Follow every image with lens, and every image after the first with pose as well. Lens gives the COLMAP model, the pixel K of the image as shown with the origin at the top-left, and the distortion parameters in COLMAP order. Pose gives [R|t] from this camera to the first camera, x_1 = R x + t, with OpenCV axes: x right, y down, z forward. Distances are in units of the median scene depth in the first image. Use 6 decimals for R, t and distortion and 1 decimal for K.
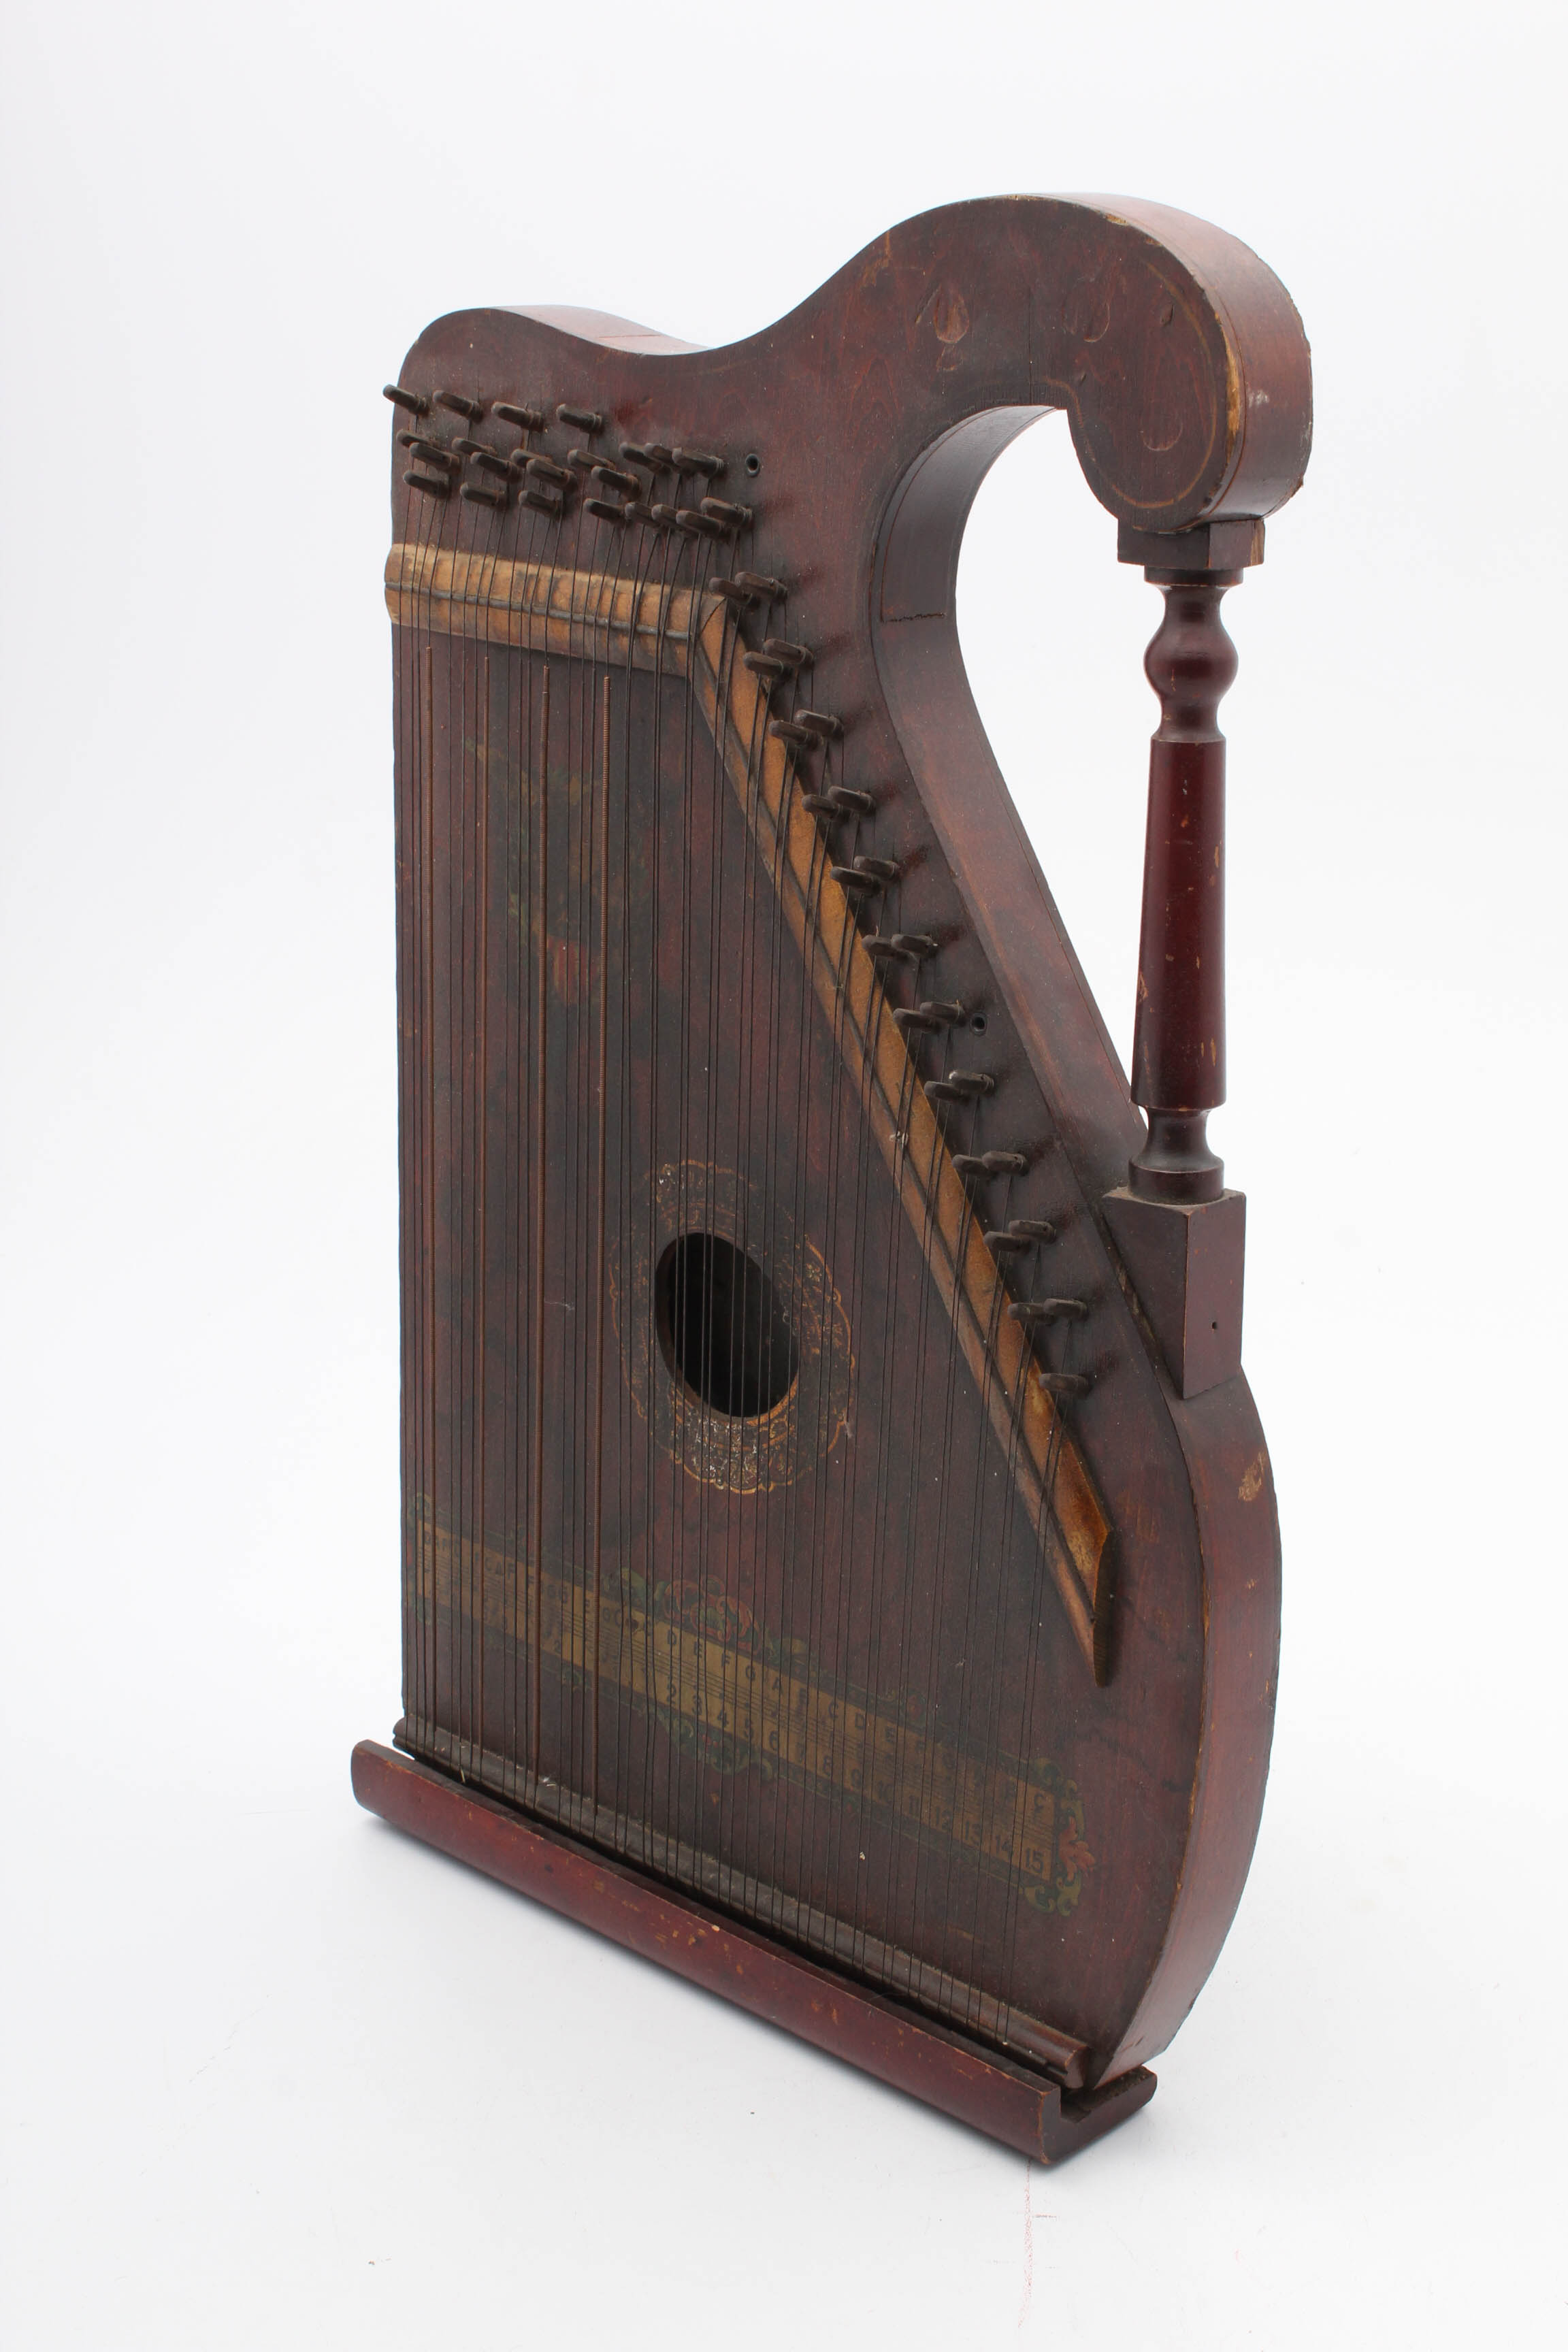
lens RADIAL K [[3442.7, 0, 782.7], [0, 3442.7, 1172.7], [0, 0, 1]] dist [-0.026326, 0.000000]
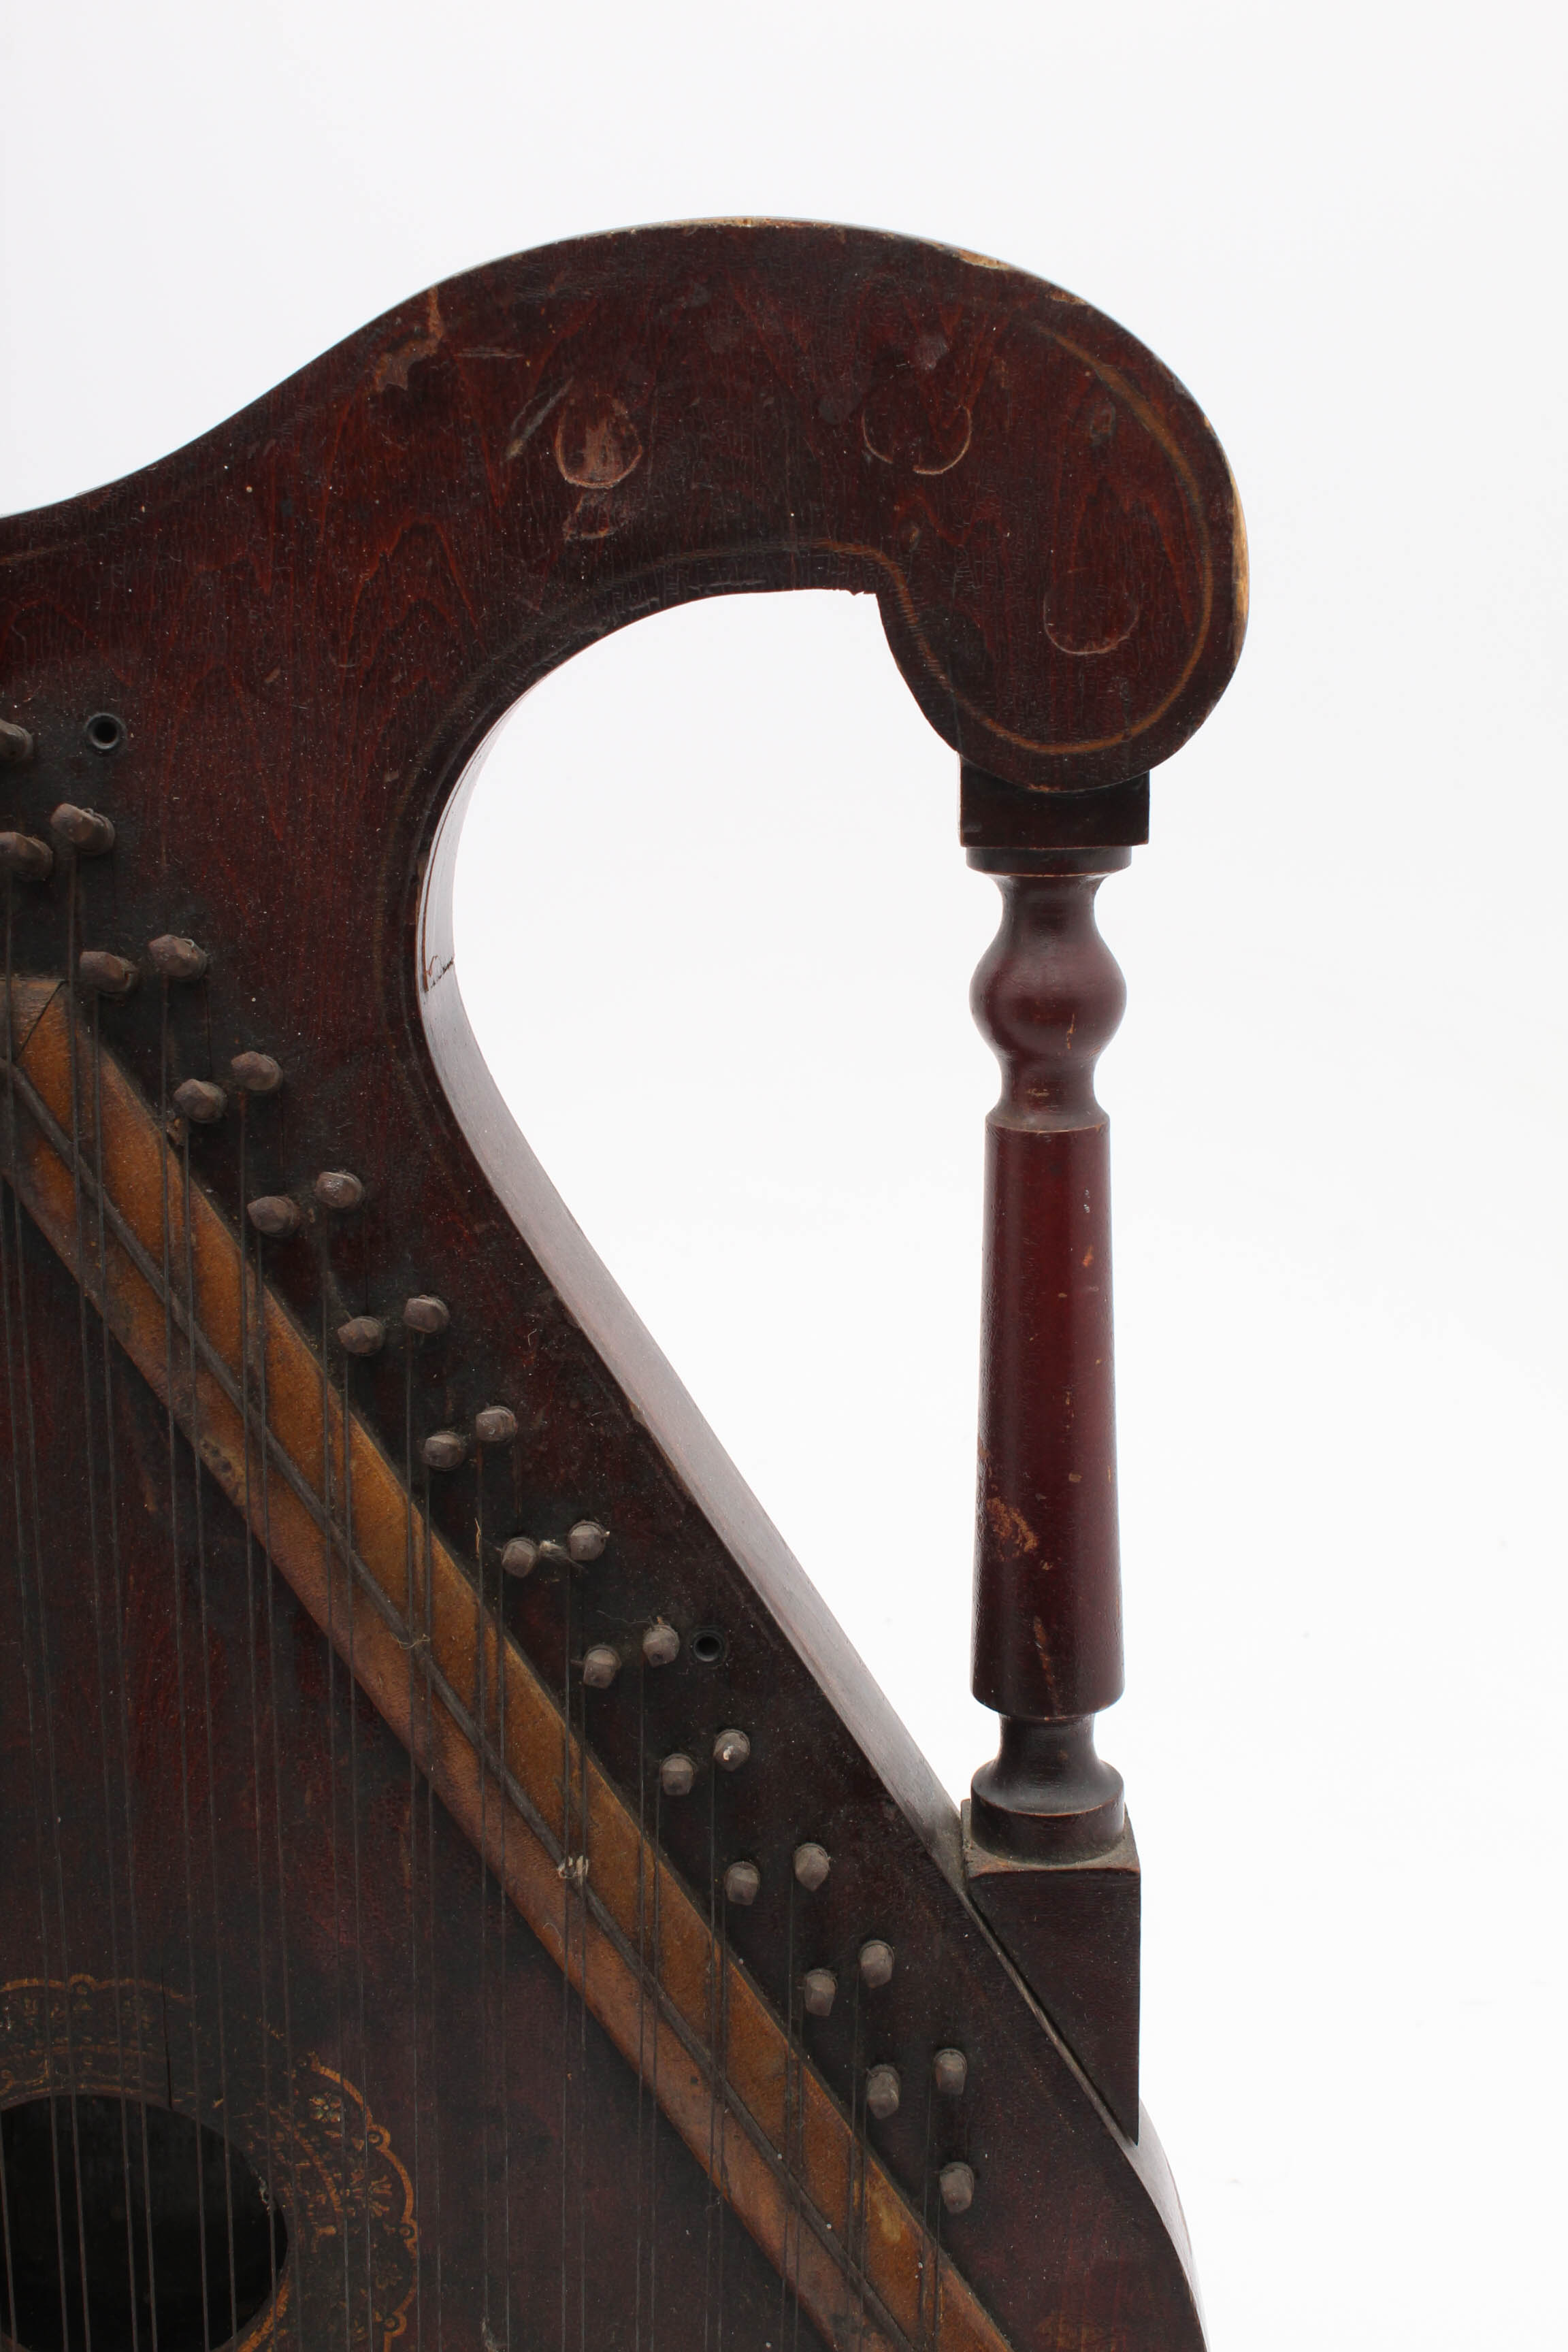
lens RADIAL K [[3188.7, 0, 795.6], [0, 3188.7, 1171.1], [0, 0, 1]] dist [-0.057669, 0.000000]
pose [[0.744187, -0.177749, 0.643888, -0.253333], [0.190545, 0.980383, 0.050413, -0.140679], [-0.640217, 0.085173, 0.763457, 0.548915]]
